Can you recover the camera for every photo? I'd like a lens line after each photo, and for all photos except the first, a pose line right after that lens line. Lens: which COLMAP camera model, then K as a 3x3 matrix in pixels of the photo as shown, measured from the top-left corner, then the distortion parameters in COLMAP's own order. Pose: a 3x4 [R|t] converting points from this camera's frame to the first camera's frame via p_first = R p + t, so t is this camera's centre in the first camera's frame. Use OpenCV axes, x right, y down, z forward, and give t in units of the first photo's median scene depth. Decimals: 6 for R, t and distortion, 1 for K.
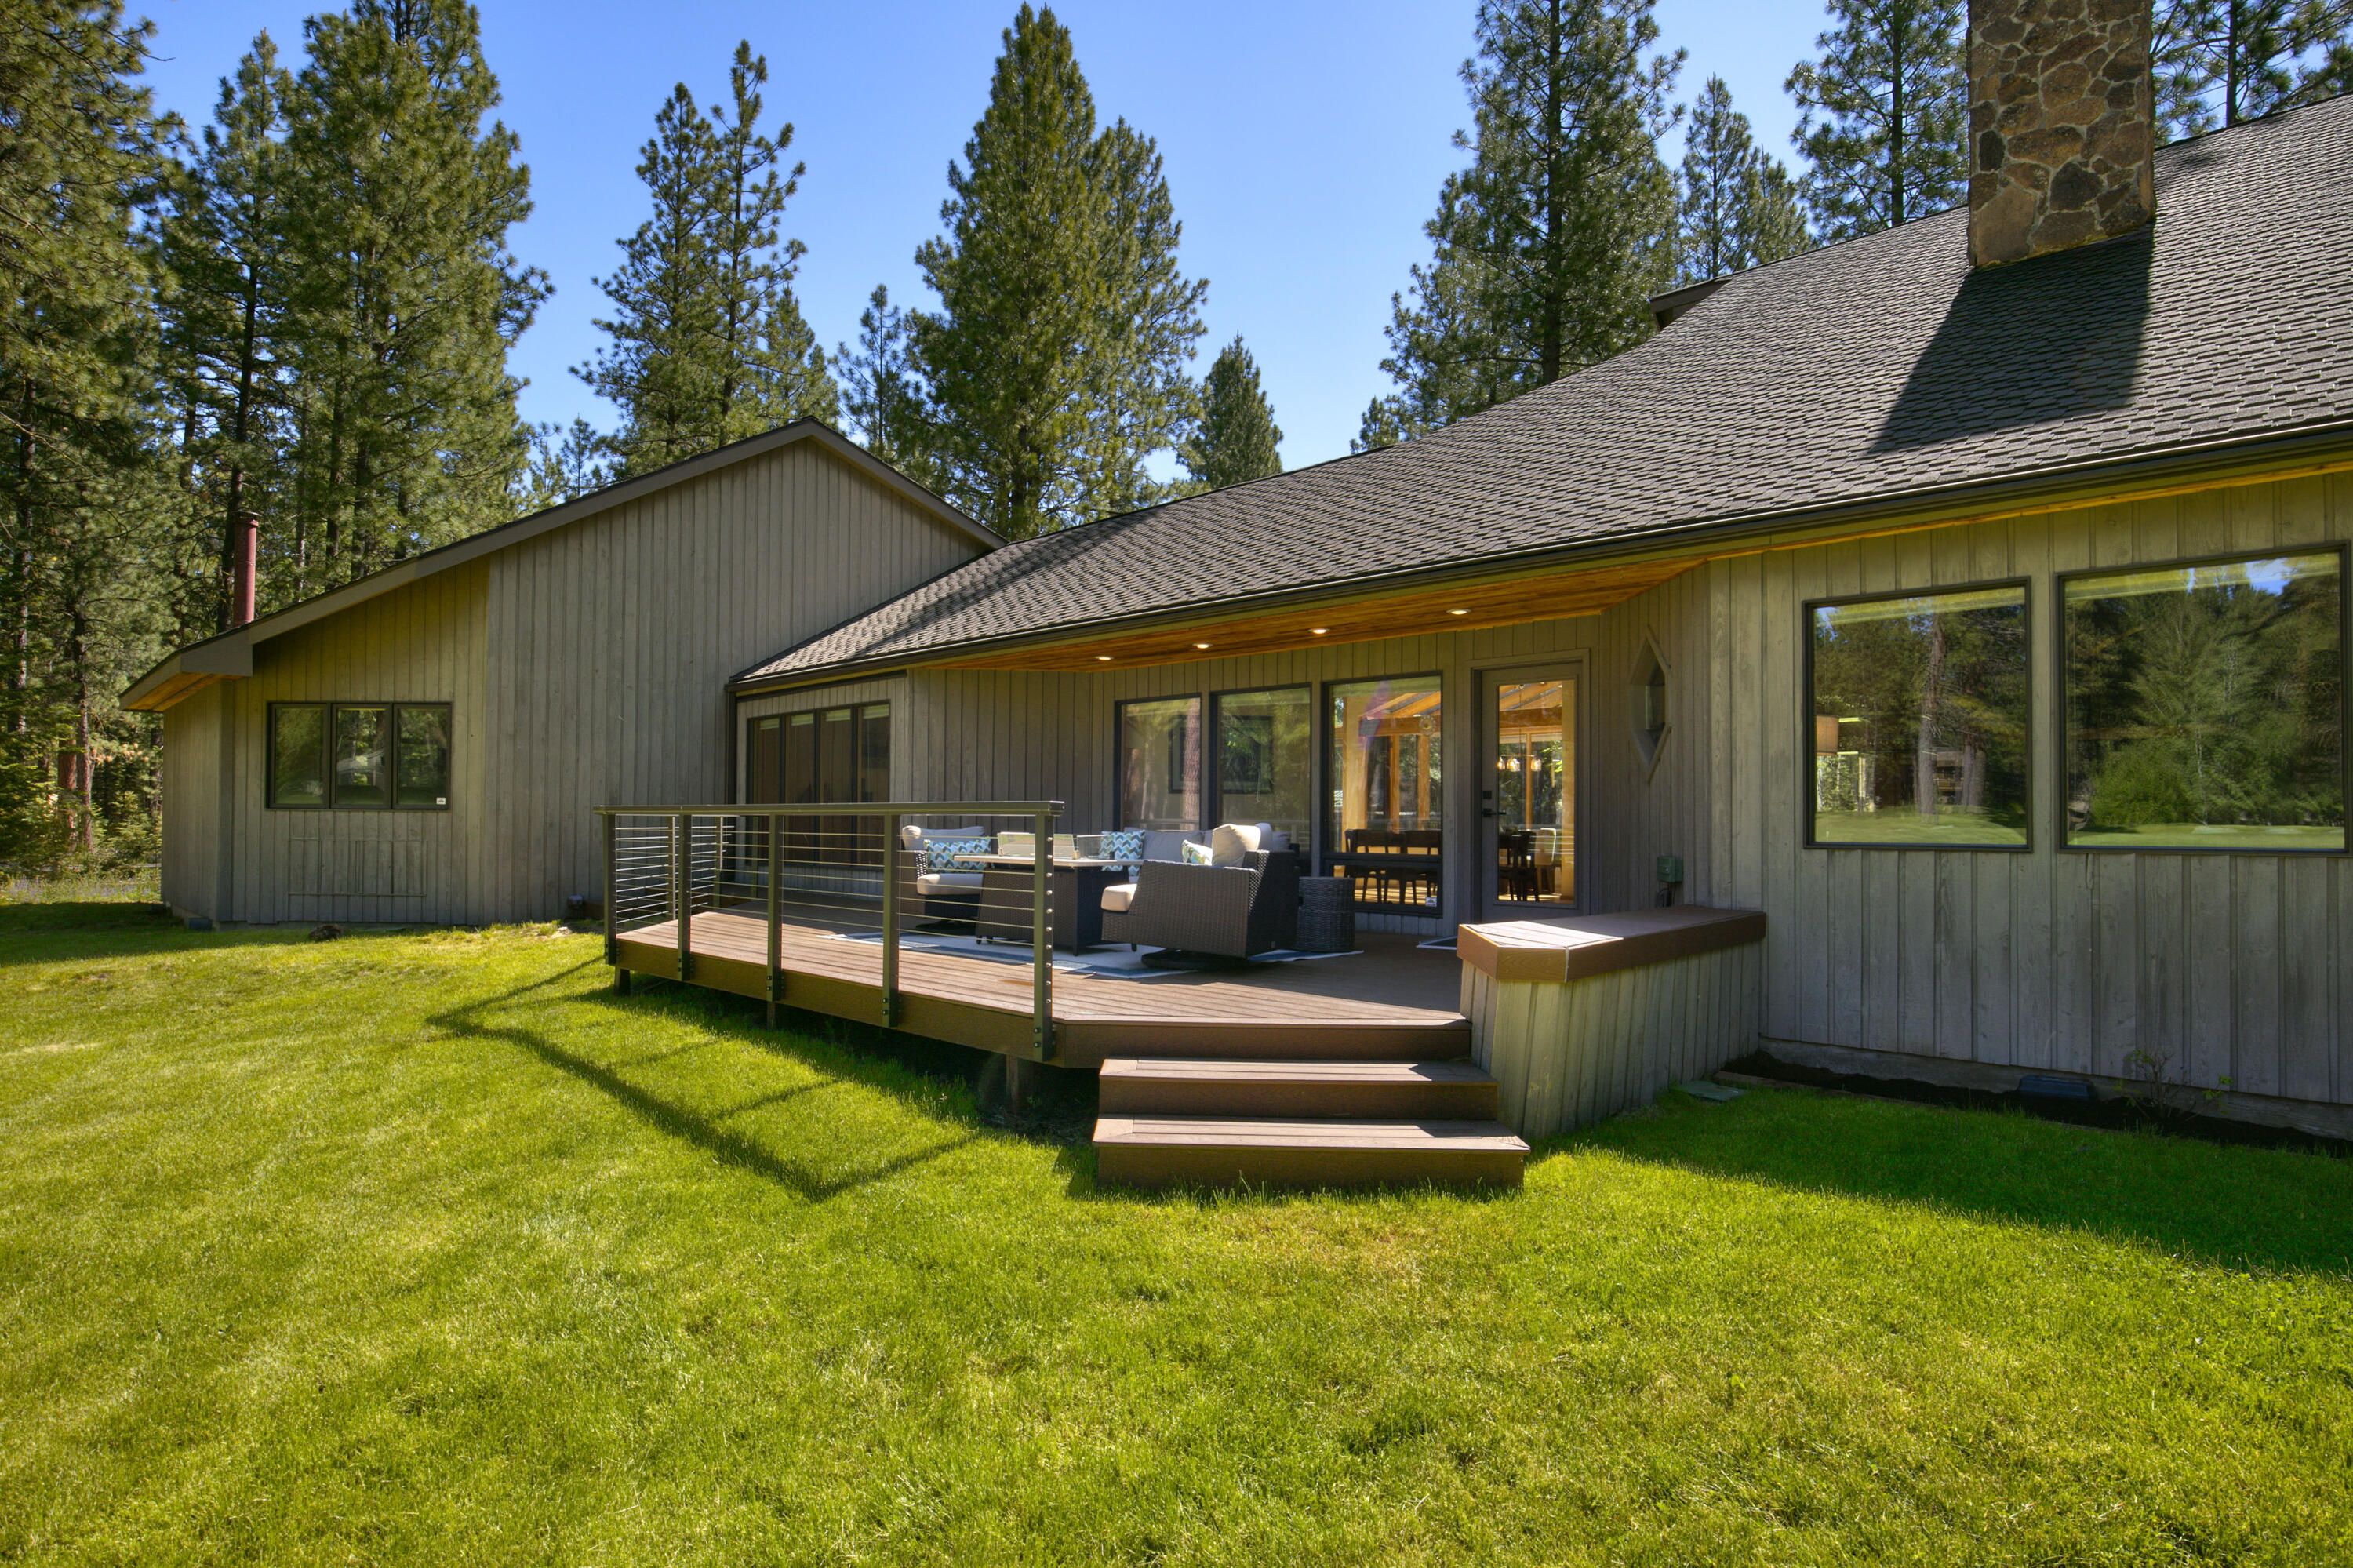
lens RADIAL K [[1210.4, 0, 1176.5], [0, 1210.4, 784.0], [0, 0, 1]] dist [-0.001564, 0.014854]
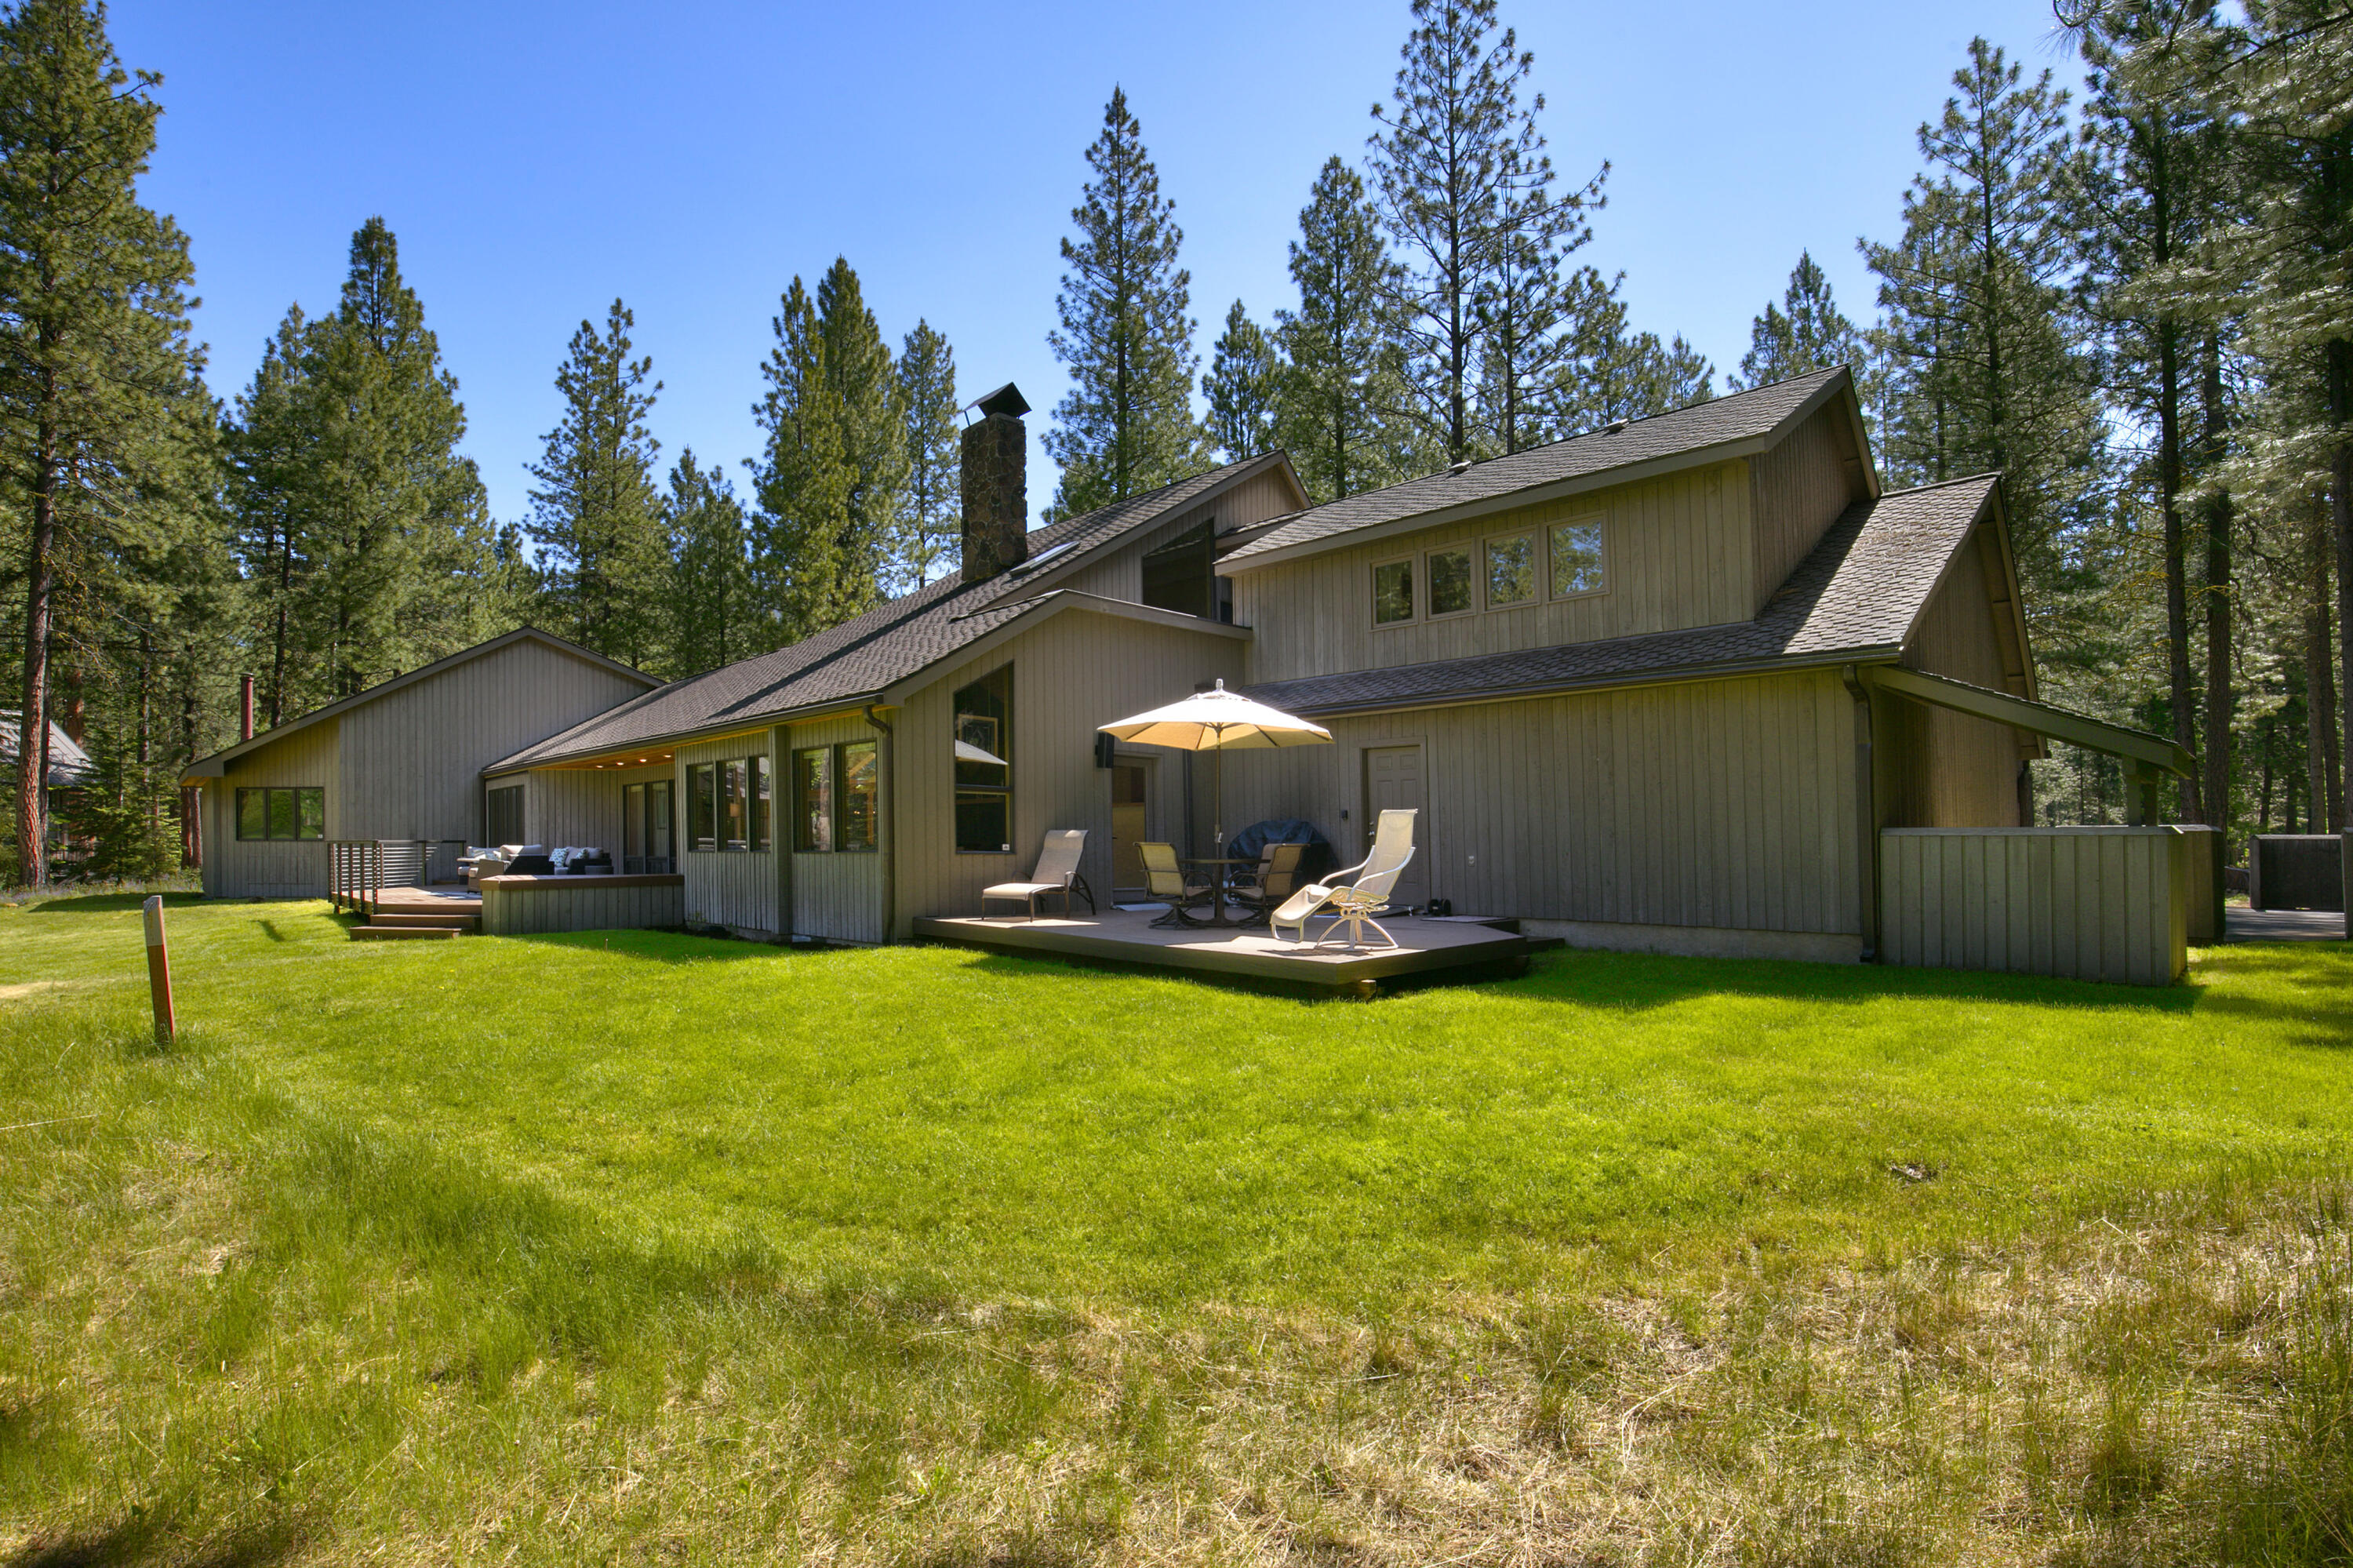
lens RADIAL K [[1195.0, 0, 1174.7], [0, 1195.0, 803.0], [0, 0, 1]] dist [0.046758, -0.000456]
pose [[0.996762, -0.010040, -0.079777, 0.405099], [0.009951, 0.999949, -0.001522, -0.009865], [0.079788, 0.000724, 0.996812, -0.373331]]
